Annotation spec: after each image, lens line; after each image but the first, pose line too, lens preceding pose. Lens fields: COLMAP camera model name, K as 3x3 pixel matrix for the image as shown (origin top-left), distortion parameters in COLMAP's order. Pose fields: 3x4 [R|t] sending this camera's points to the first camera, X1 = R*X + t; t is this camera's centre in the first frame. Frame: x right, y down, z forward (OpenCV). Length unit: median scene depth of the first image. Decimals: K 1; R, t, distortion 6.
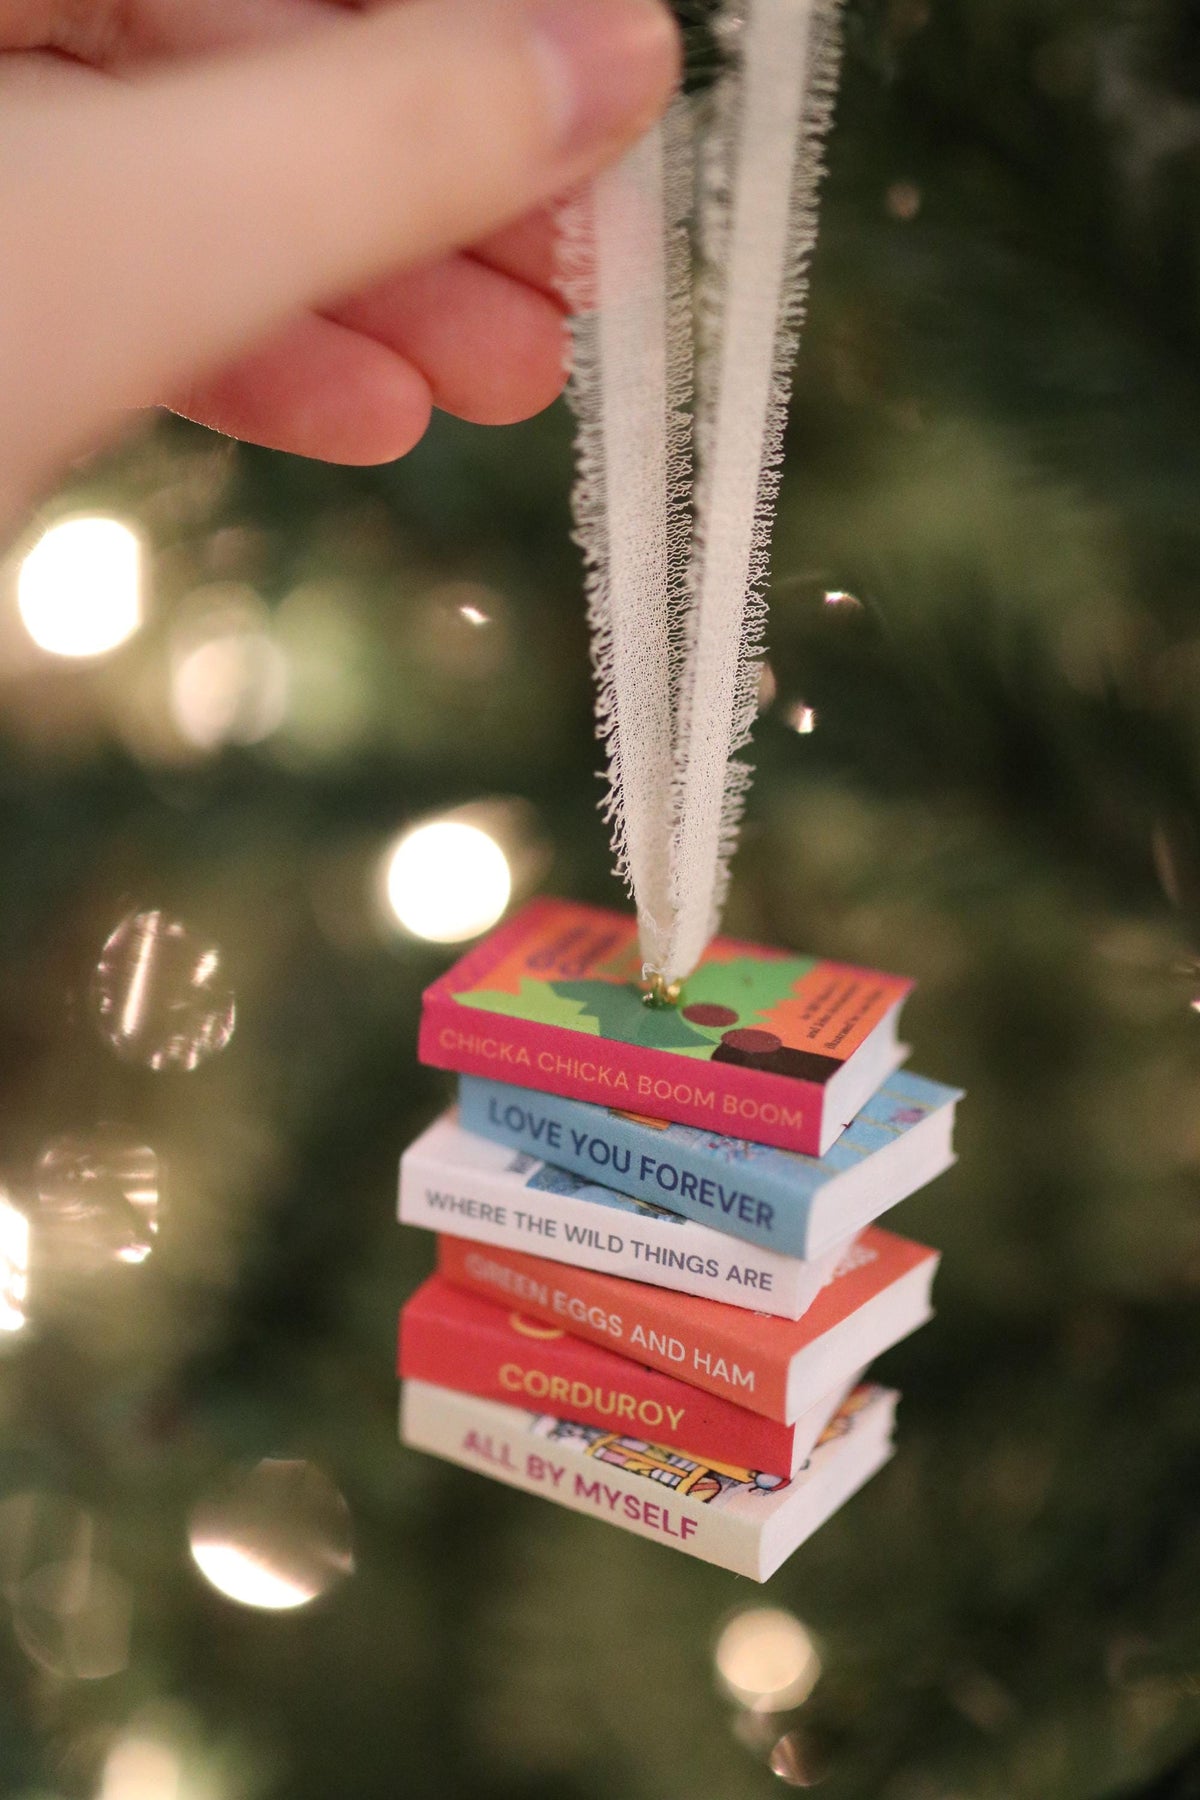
lens RADIAL K [[2872.4, 0, 621.4], [0, 2872.4, 975.8], [0, 0, 1]] dist [0.001199, 0.000000]
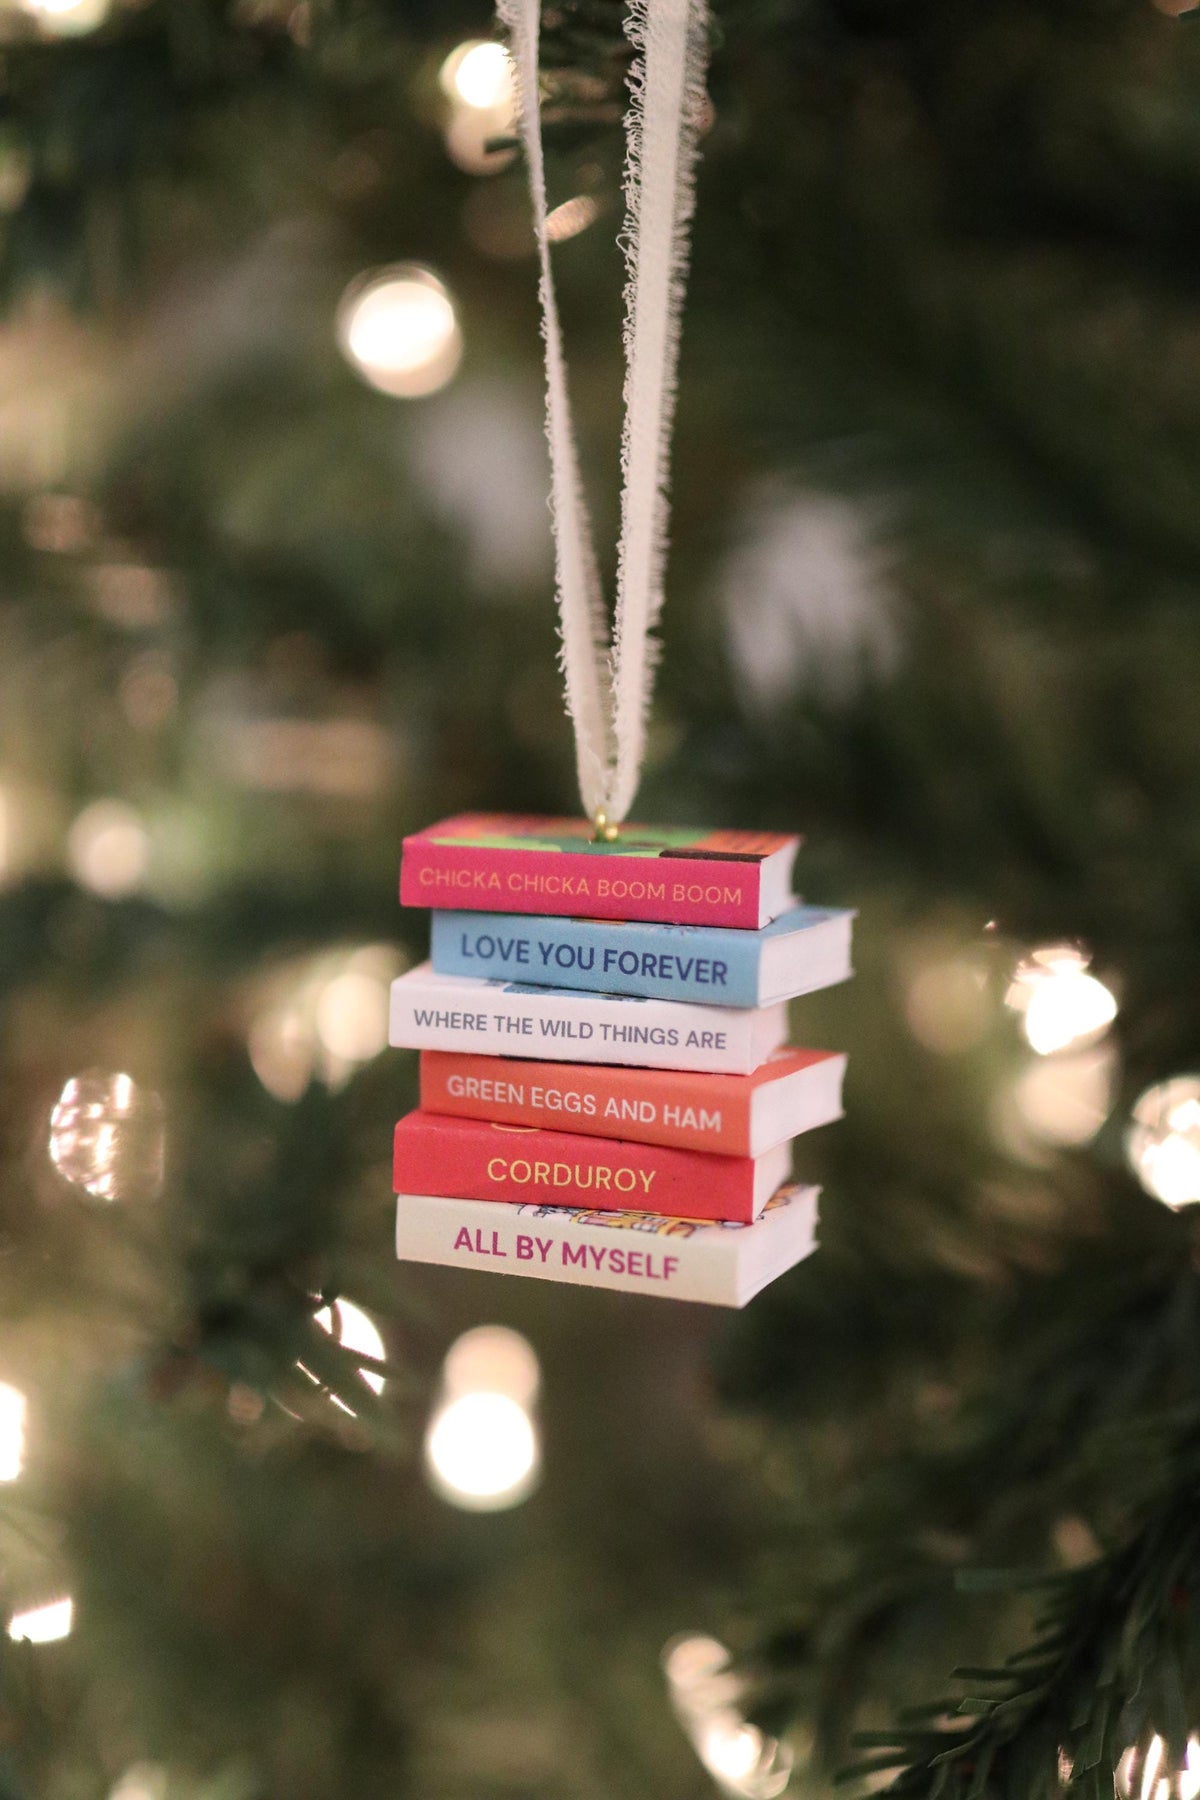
lens RADIAL K [[2872.4, 0, 604.7], [0, 2872.4, 952.9], [0, 0, 1]] dist [0.001199, 0.000000]
pose [[0.986551, -0.048245, 0.156175, -0.174700], [0.085863, 0.965968, -0.243993, 0.347150], [-0.139088, 0.254121, 0.957119, -0.125239]]
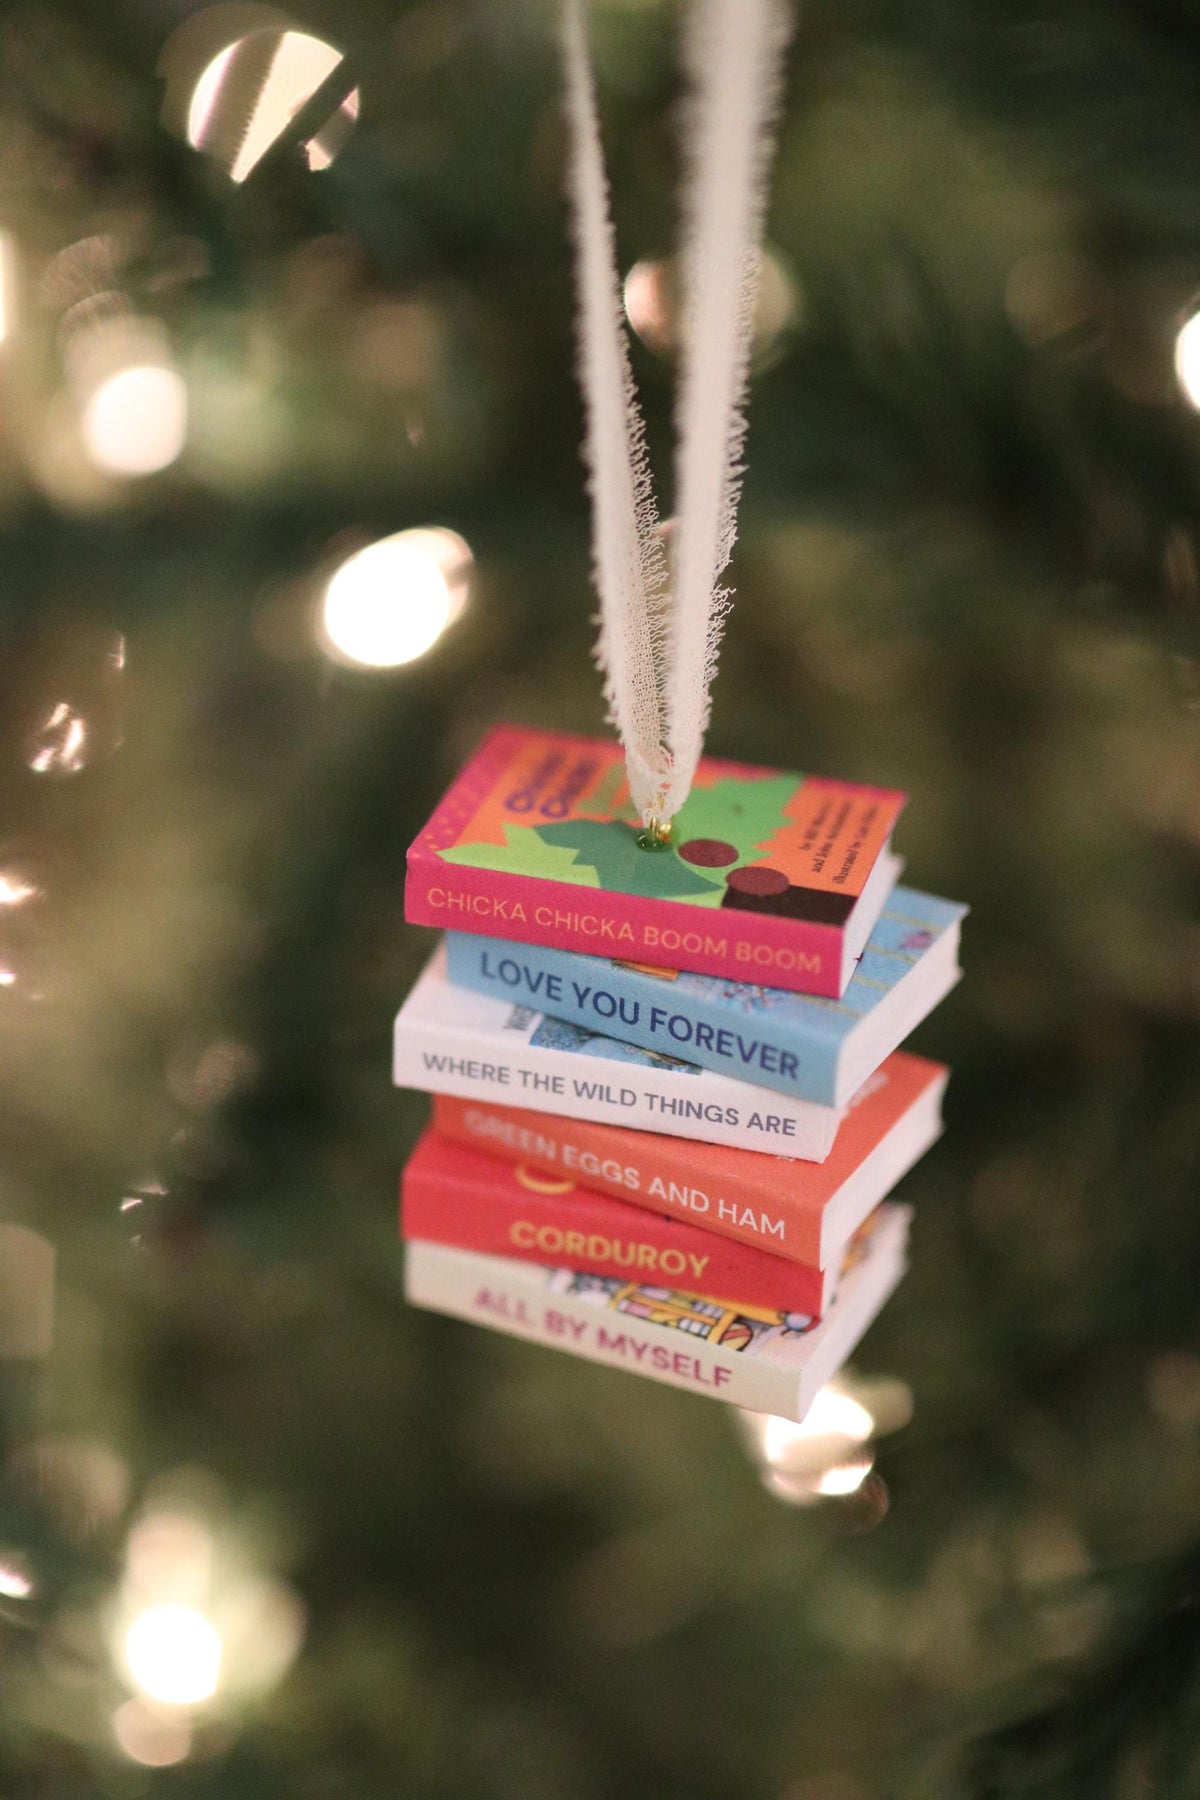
lens RADIAL K [[2872.4, 0, 613.7], [0, 2872.4, 932.5], [0, 0, 1]] dist [0.001199, 0.000000]
pose [[0.993657, -0.078144, 0.080867, -0.080489], [0.067494, 0.989610, 0.126953, -0.084359], [-0.089948, -0.120689, 0.988607, 0.051379]]
